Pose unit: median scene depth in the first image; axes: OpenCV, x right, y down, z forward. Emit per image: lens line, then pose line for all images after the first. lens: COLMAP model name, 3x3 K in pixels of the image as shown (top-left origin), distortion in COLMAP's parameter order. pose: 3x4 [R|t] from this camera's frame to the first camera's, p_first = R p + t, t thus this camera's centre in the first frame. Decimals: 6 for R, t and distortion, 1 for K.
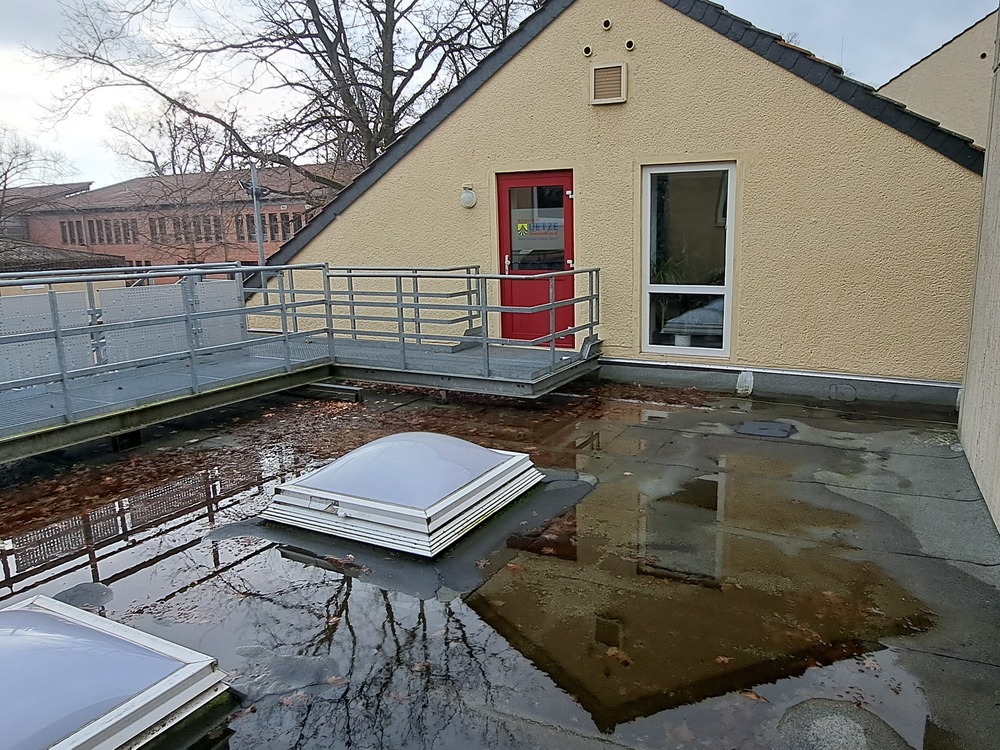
lens RADIAL K [[717.9, 0, 475.4], [0, 717.9, 377.0], [0, 0, 1]] dist [-0.005453, -0.004585]
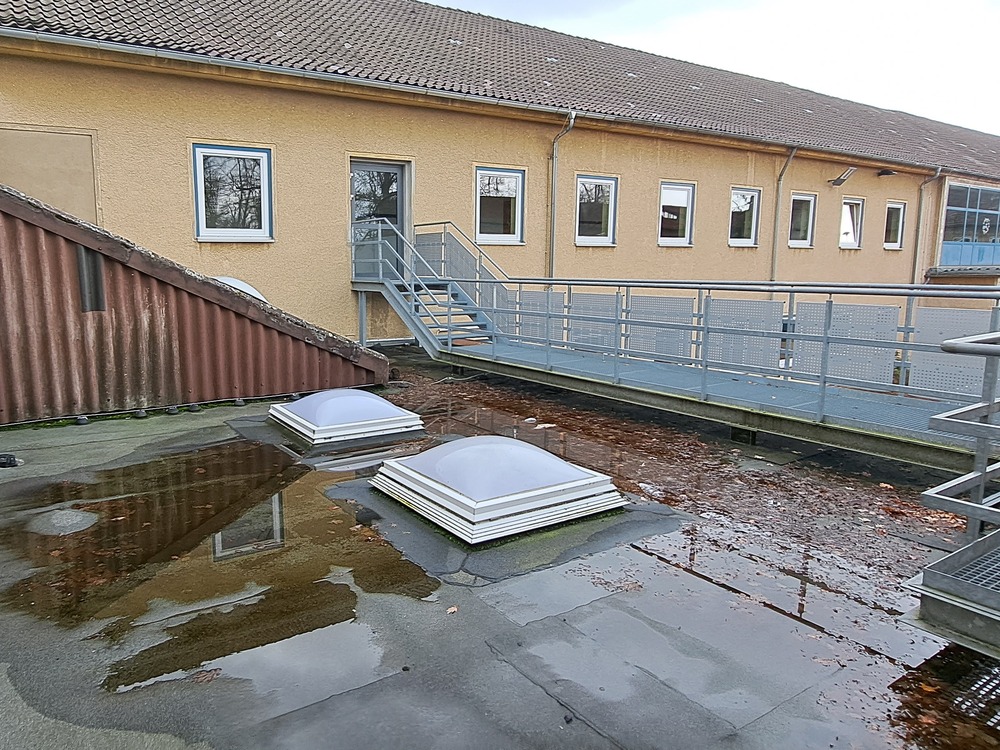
lens RADIAL K [[717.9, 0, 475.4], [0, 717.9, 377.0], [0, 0, 1]] dist [-0.005453, -0.004585]
pose [[-0.467602, 0.153671, -0.870479, 0.729289], [-0.154502, 0.955404, 0.251658, -0.236120], [0.870332, 0.252166, -0.423007, 1.211479]]
